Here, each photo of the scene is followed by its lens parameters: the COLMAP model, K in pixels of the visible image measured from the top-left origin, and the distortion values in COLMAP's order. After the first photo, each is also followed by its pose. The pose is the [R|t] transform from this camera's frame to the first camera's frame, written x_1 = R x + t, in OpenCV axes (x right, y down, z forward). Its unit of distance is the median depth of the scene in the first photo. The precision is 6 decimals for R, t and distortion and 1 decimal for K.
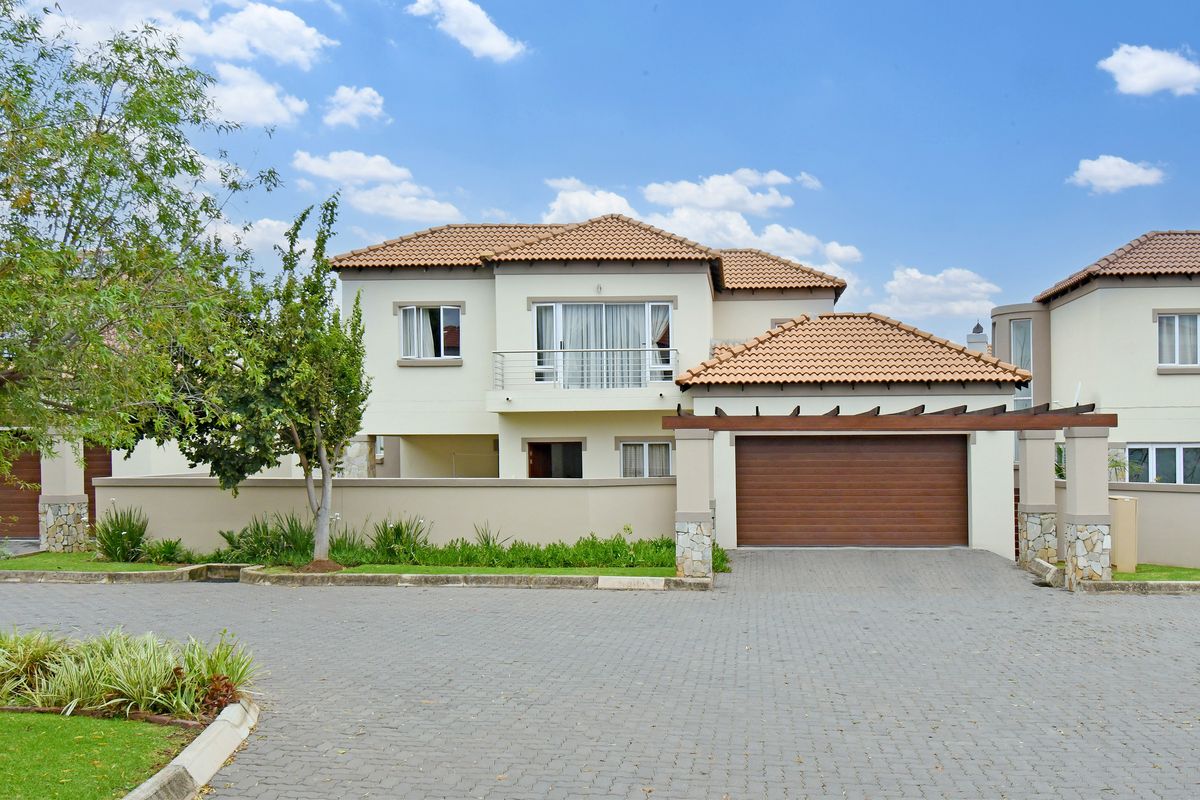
lens RADIAL K [[1038.7, 0, 598.6], [0, 1038.7, 398.5], [0, 0, 1]] dist [-0.012443, -0.003885]
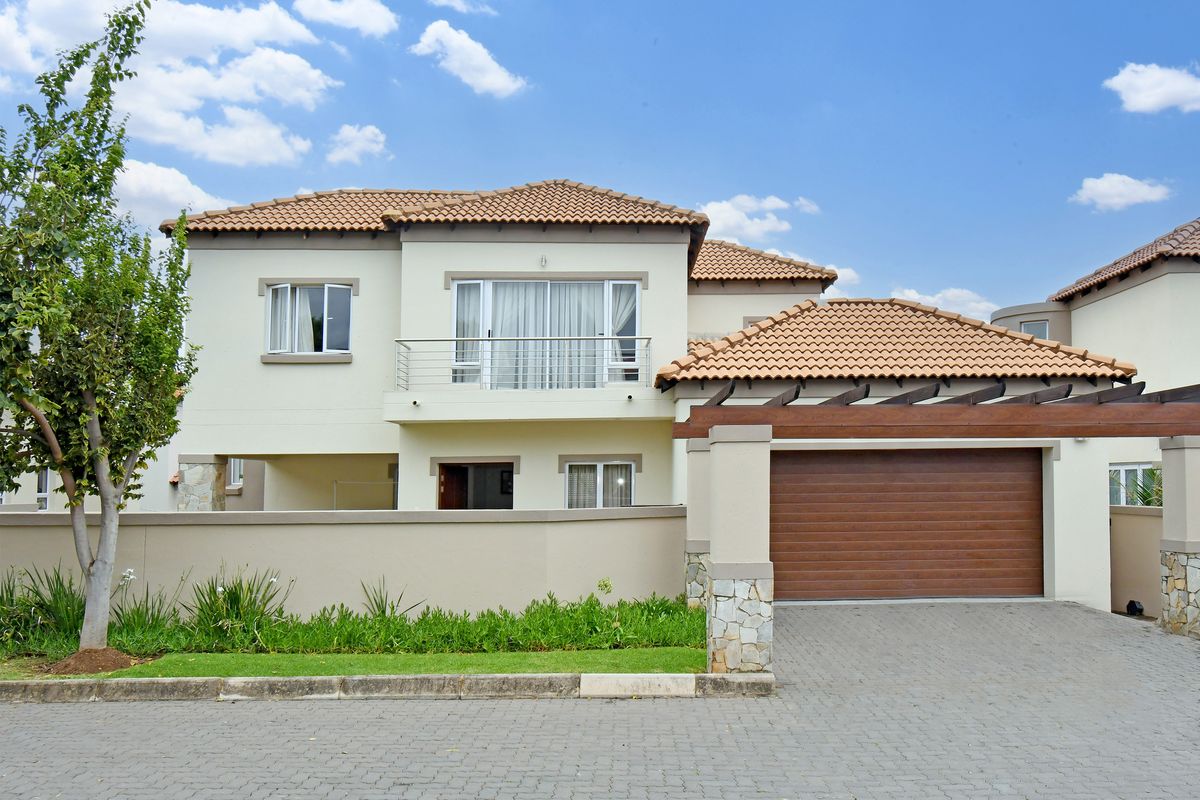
lens RADIAL K [[689.6, 0, 600.5], [0, 689.6, 399.2], [0, 0, 1]] dist [-0.003265, -0.000974]
pose [[0.975836, 0.028862, 0.216589, -0.070805], [-0.009181, 0.995778, -0.091330, 0.045224], [-0.218310, 0.087135, 0.971982, 0.539409]]
